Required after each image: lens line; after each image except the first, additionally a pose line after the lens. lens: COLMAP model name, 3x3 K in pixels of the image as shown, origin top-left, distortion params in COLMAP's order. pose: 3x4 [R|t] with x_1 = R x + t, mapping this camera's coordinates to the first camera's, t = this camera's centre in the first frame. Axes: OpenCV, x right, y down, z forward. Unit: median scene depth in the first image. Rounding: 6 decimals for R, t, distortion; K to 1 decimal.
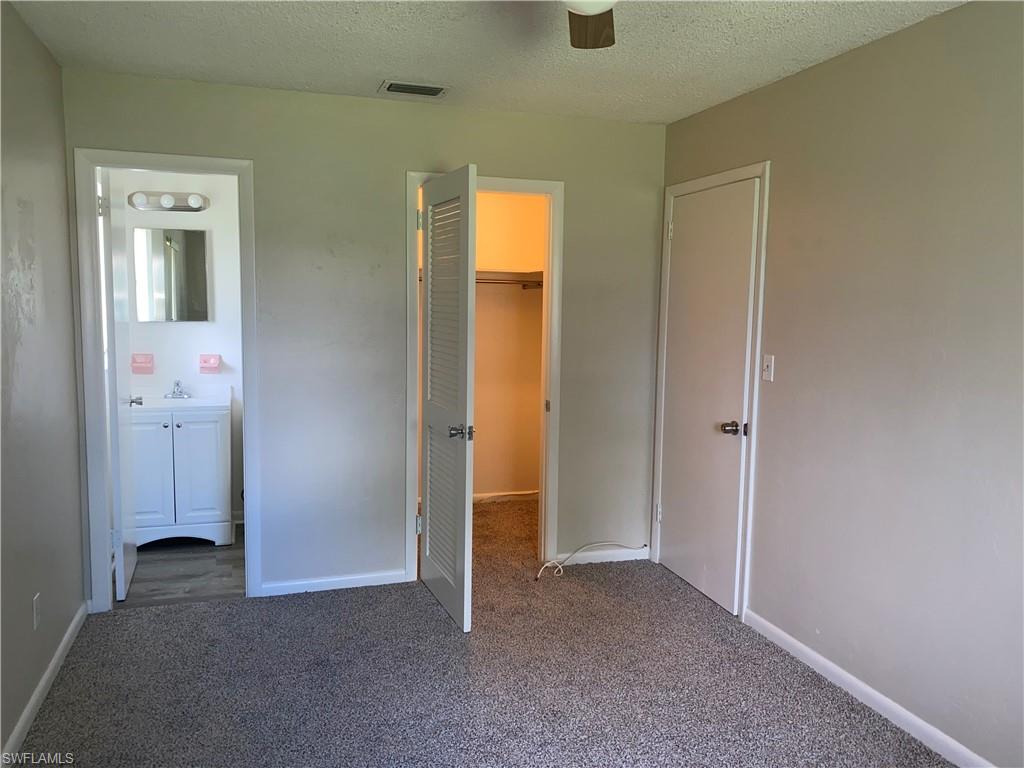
lens RADIAL K [[783.3, 0, 515.5], [0, 783.3, 369.5], [0, 0, 1]] dist [-0.000493, -0.004066]
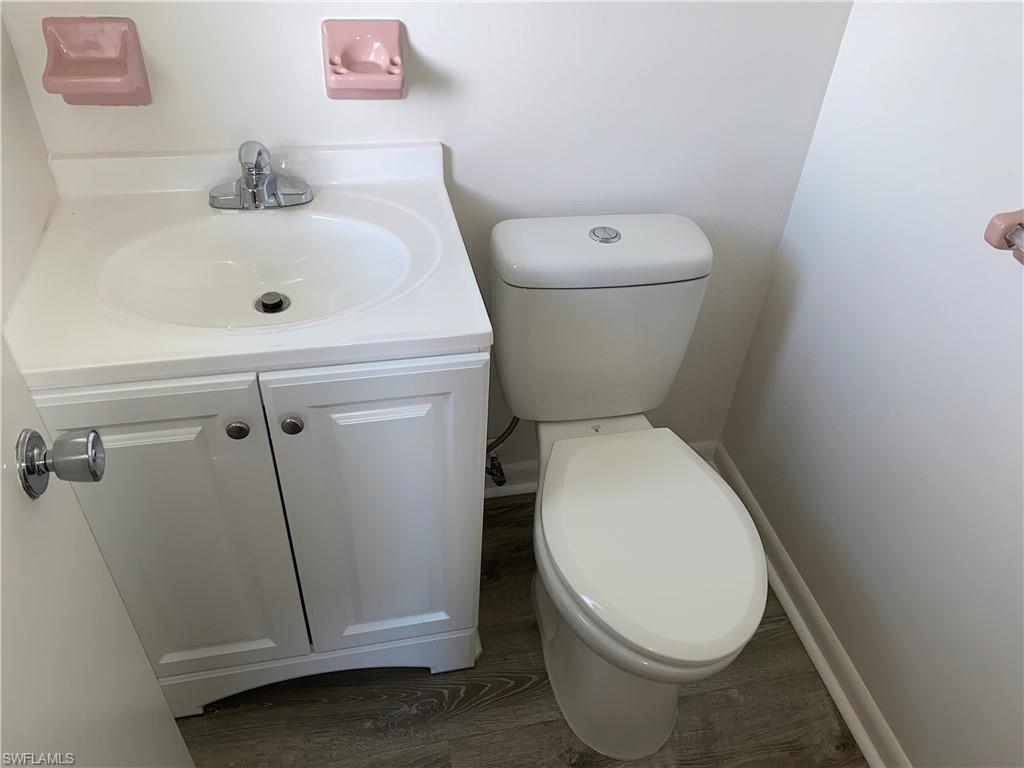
lens RADIAL K [[783.3, 0, 515.5], [0, 783.3, 369.5], [0, 0, 1]] dist [-0.000493, -0.004066]
pose [[0.994240, 0.094143, -0.051223, -0.347104], [-0.051045, 0.836191, 0.546057, -0.069562], [0.094240, -0.540297, 0.836181, 0.804690]]
